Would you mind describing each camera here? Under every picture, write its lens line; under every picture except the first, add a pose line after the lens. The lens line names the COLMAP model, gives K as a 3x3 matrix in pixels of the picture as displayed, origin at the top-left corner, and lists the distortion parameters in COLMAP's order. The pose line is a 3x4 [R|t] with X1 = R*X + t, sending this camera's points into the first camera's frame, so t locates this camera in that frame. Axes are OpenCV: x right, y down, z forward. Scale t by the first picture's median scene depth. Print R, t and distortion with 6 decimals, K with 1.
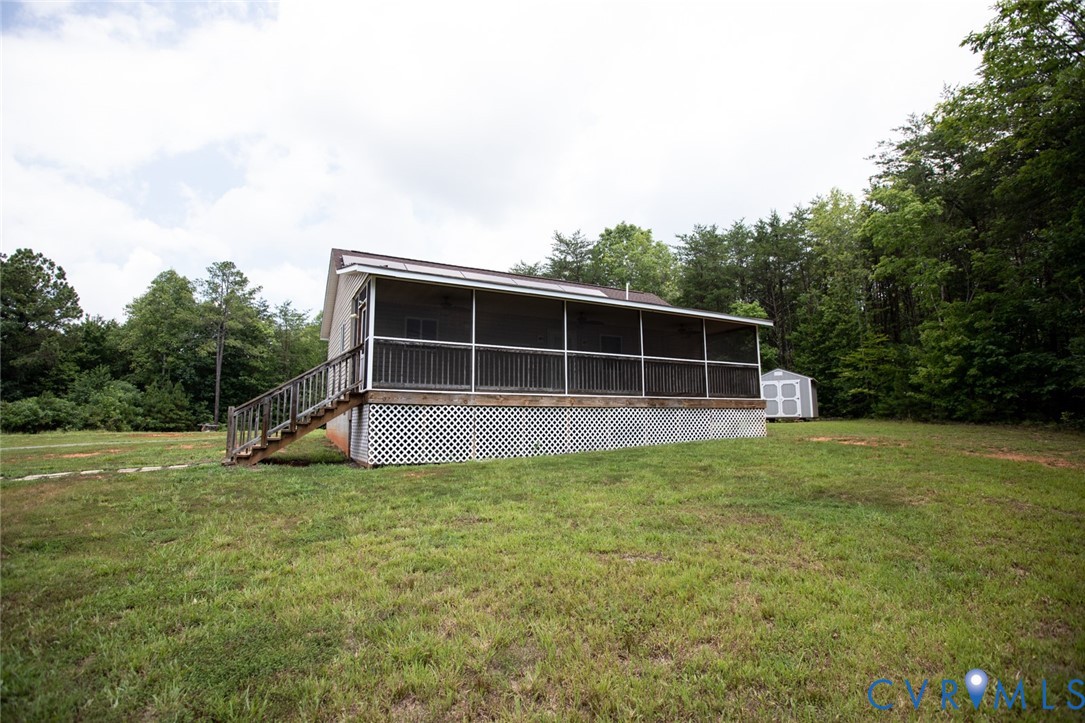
lens RADIAL K [[502.9, 0, 541.5], [0, 502.9, 359.2], [0, 0, 1]] dist [-0.049708, 0.019170]
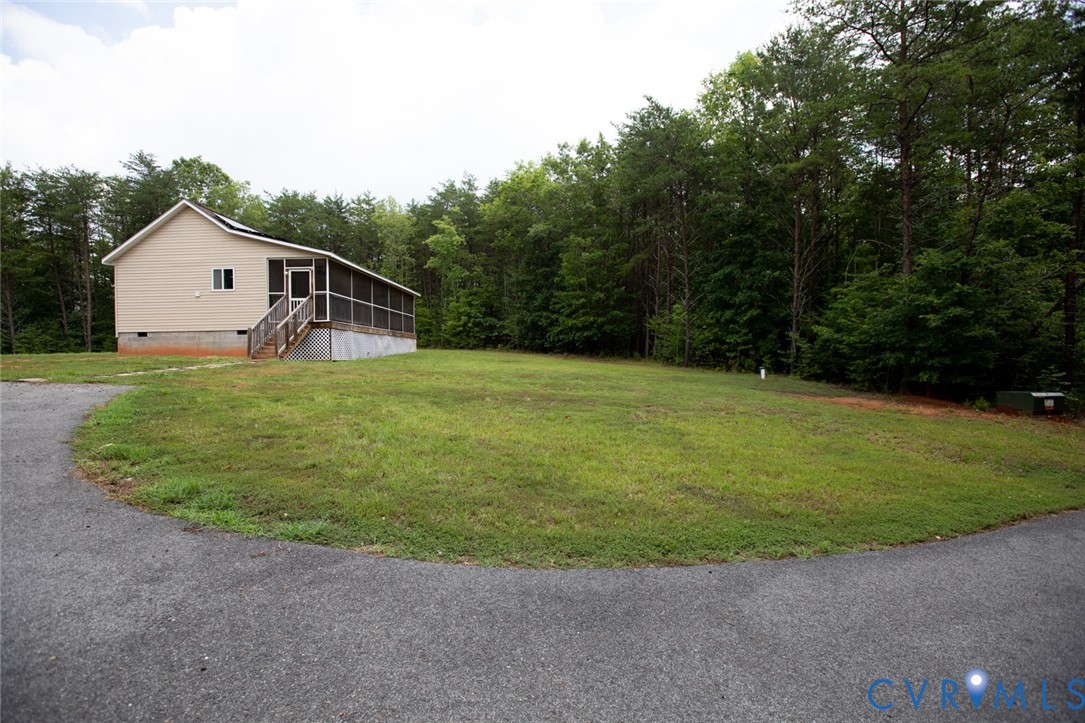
lens RADIAL K [[494.4, 0, 535.6], [0, 494.4, 358.5], [0, 0, 1]] dist [-0.055997, 0.022726]
pose [[0.501999, -0.004915, 0.864854, -0.379516], [-0.103593, 0.992443, 0.065769, 0.000330], [-0.858642, -0.122609, 0.497696, -0.144949]]
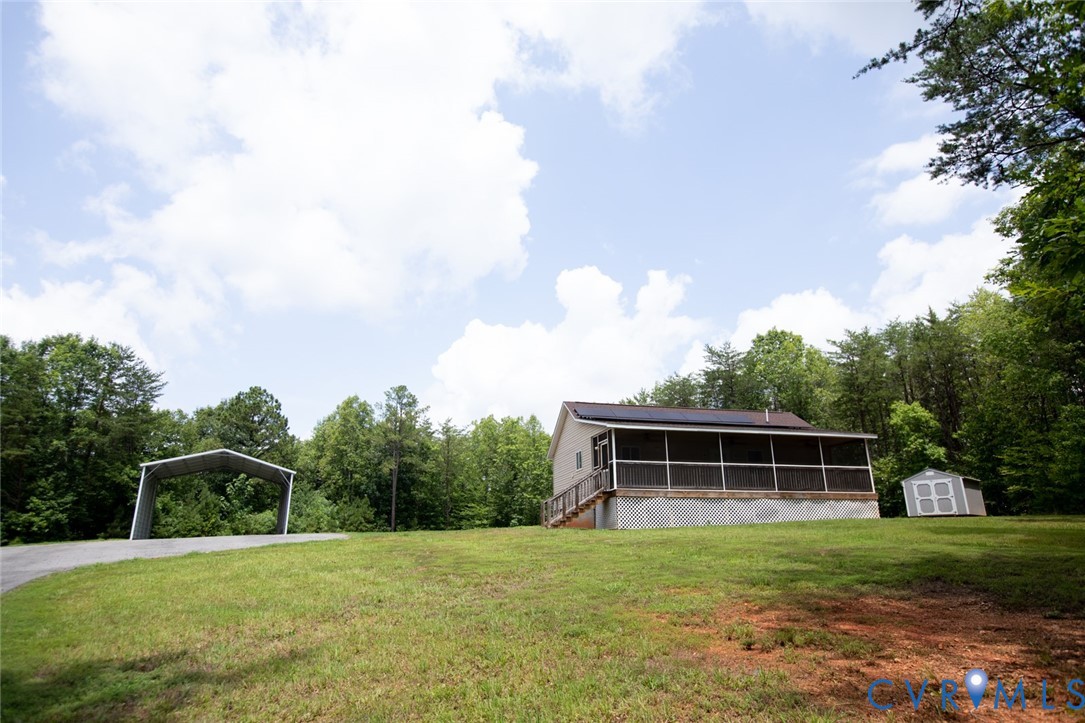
lens RADIAL K [[627.4, 0, 542.5], [0, 627.4, 361.5], [0, 0, 1]] dist [-0.060217, 0.049741]
pose [[0.971250, -0.068130, -0.228104, -0.010369], [0.029181, 0.985020, -0.169954, -0.004827], [0.236266, 0.158411, 0.958689, -0.344714]]
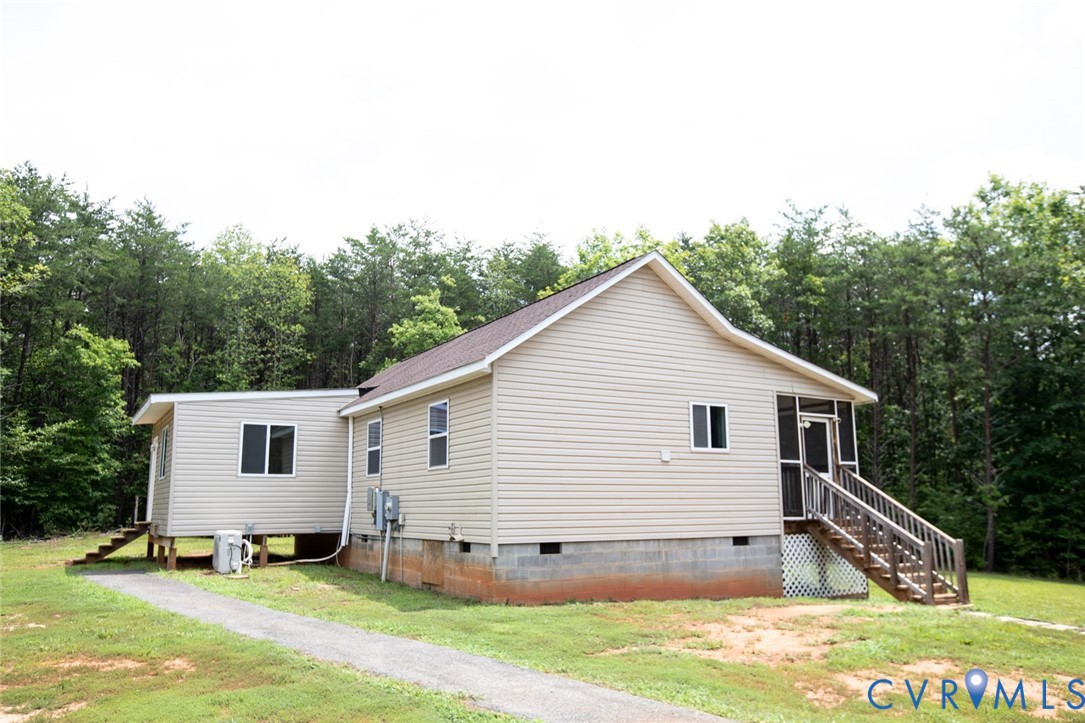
lens RADIAL K [[820.1, 0, 542.5], [0, 820.1, 361.5], [0, 0, 1]] dist [-0.005810, 0.058341]
pose [[-0.033971, 0.186350, 0.981896, -0.494167], [-0.121708, 0.974380, -0.189134, 0.036193], [-0.991984, -0.125930, -0.010420, 0.417976]]
